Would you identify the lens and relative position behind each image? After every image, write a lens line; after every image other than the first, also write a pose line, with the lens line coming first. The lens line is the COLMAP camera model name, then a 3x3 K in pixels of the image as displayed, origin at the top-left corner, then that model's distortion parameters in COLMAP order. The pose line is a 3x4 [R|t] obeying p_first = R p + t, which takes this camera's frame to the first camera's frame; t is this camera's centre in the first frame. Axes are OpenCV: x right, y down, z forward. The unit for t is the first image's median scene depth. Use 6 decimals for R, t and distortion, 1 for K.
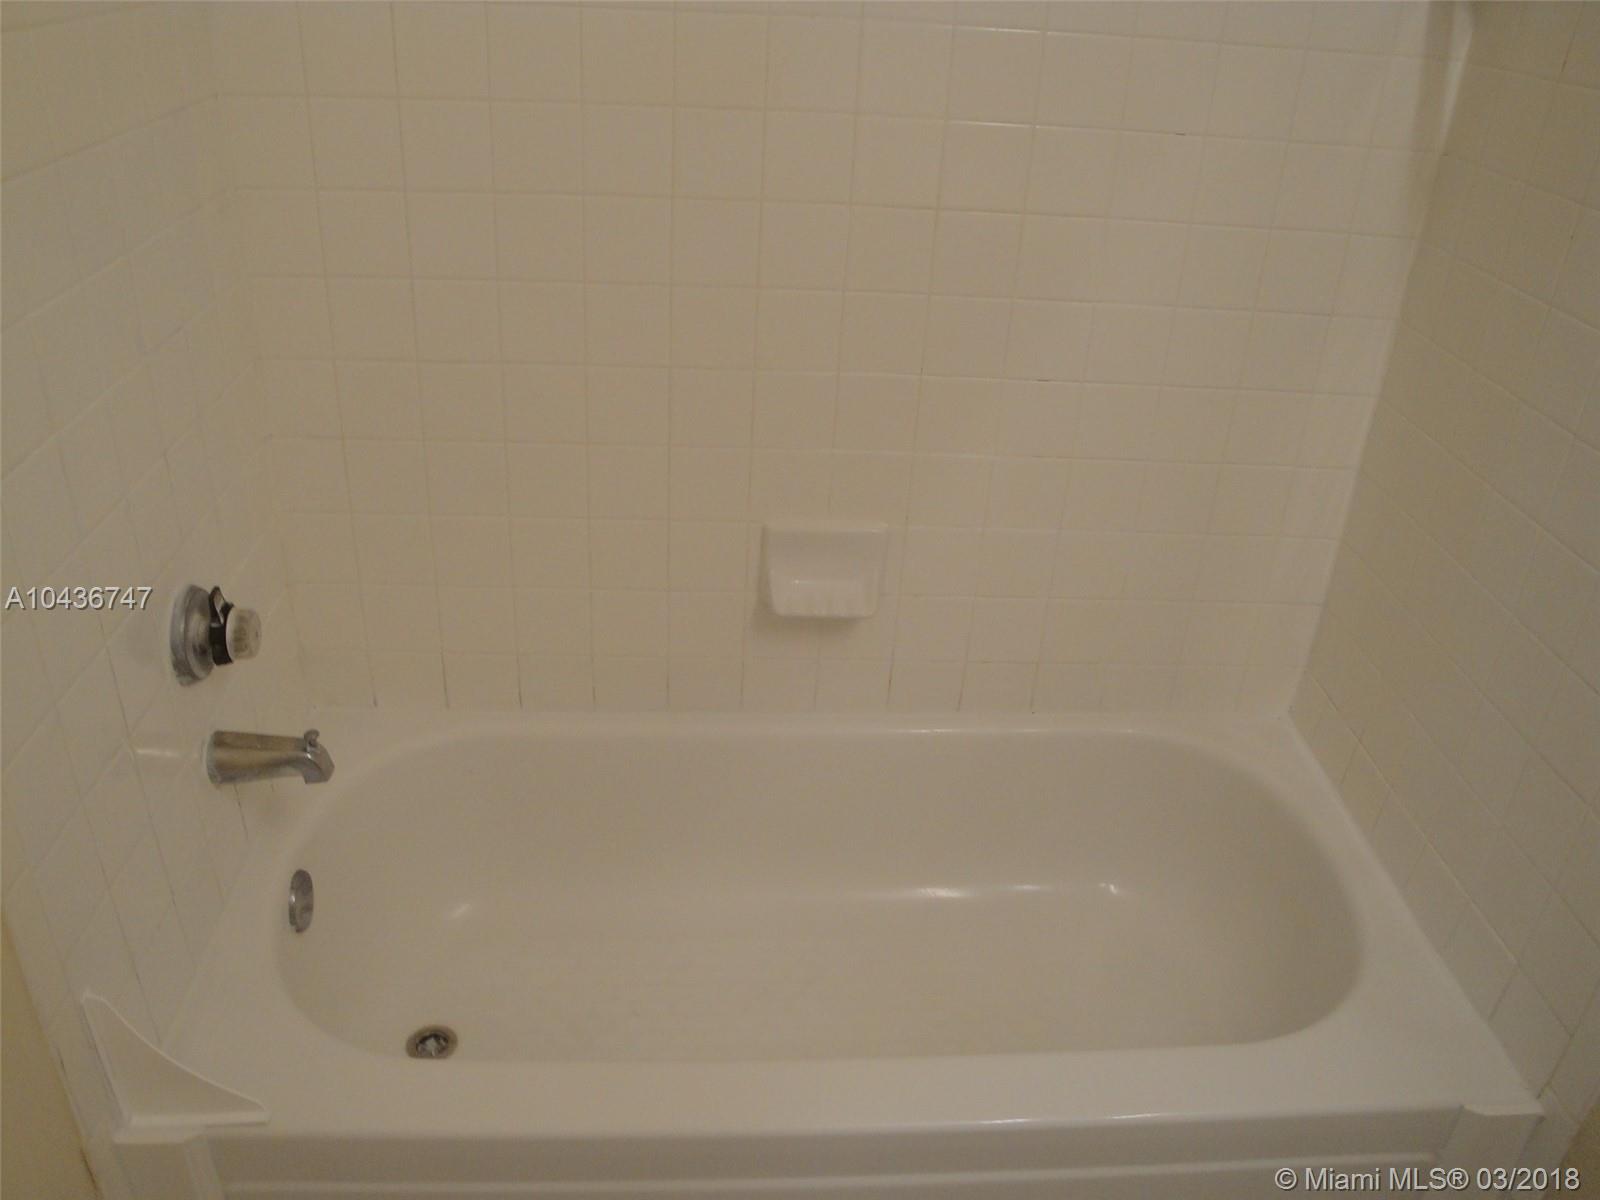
lens RADIAL K [[1331.4, 0, 800.0], [0, 1331.4, 600.0], [0, 0, 1]] dist [-0.131260, 0.119398]
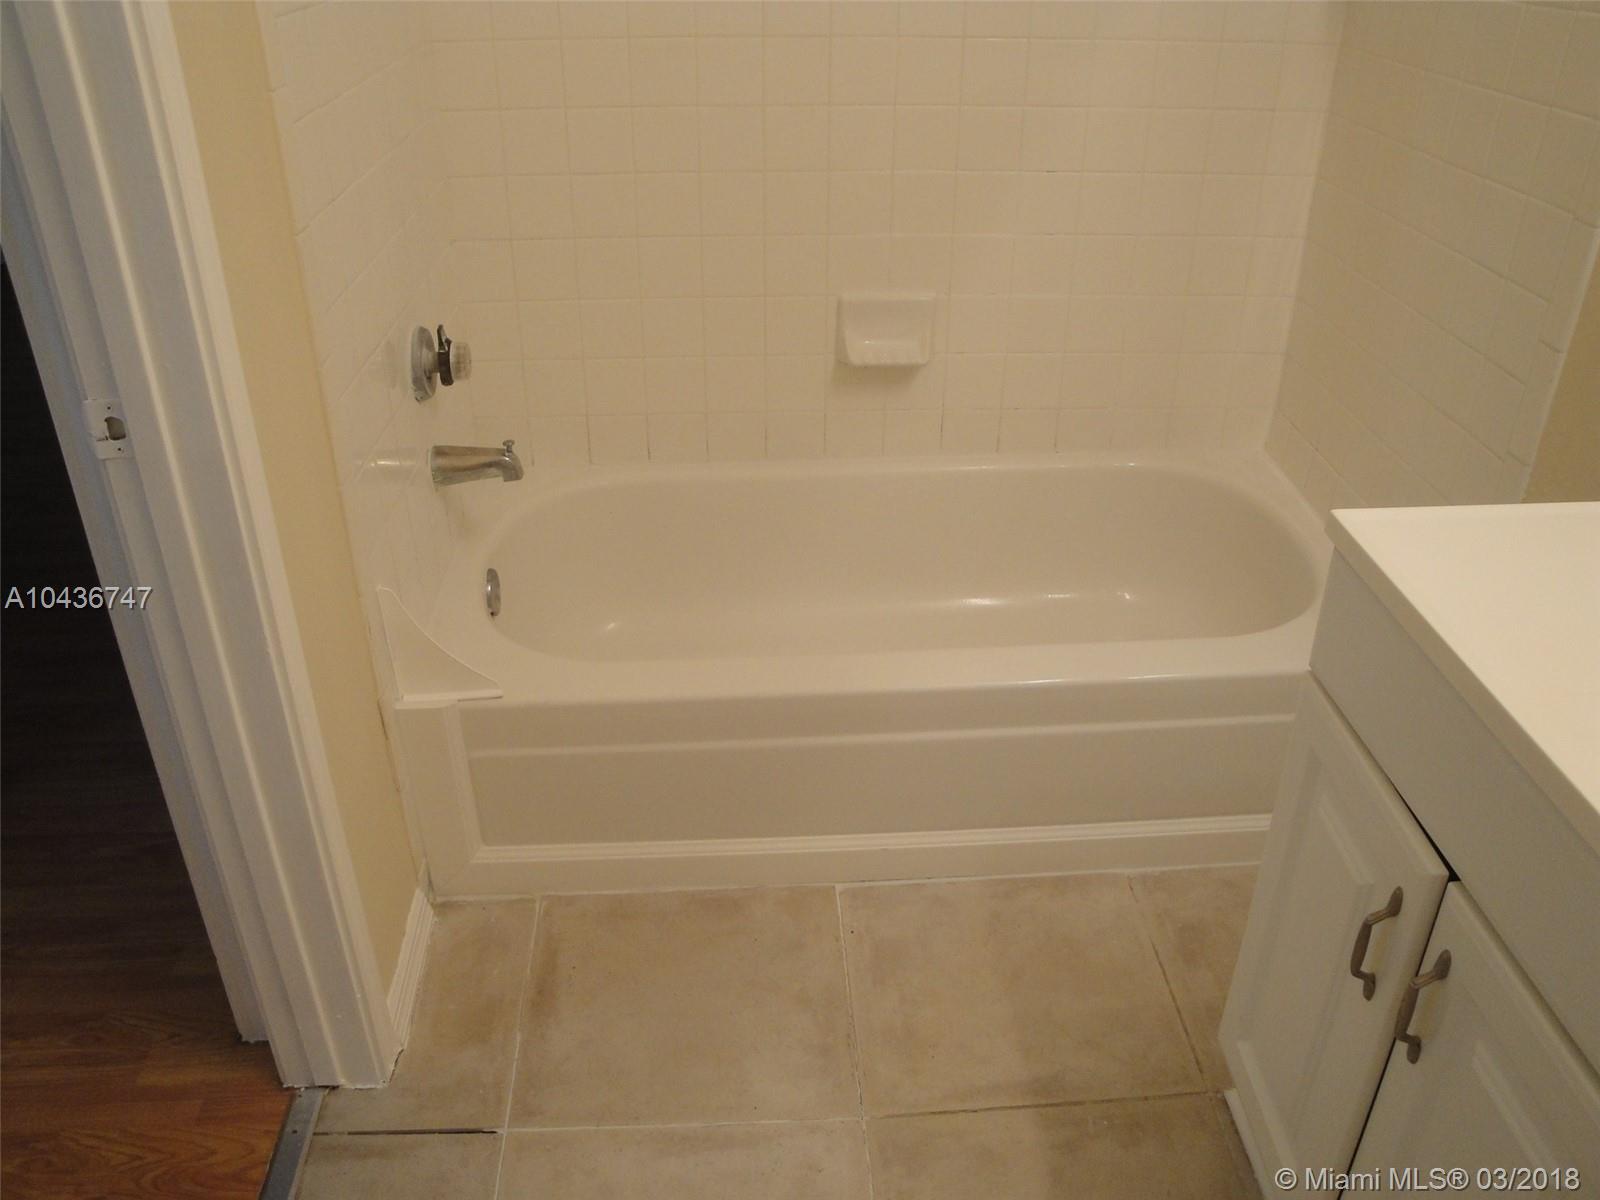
lens RADIAL K [[1304.6, 0, 800.0], [0, 1304.6, 600.0], [0, 0, 1]] dist [-0.157869, 0.122655]
pose [[0.998785, -0.038174, -0.031152, -0.043686], [0.039050, 0.998845, 0.028000, 0.234255], [0.030047, -0.029183, 0.999122, -0.298541]]
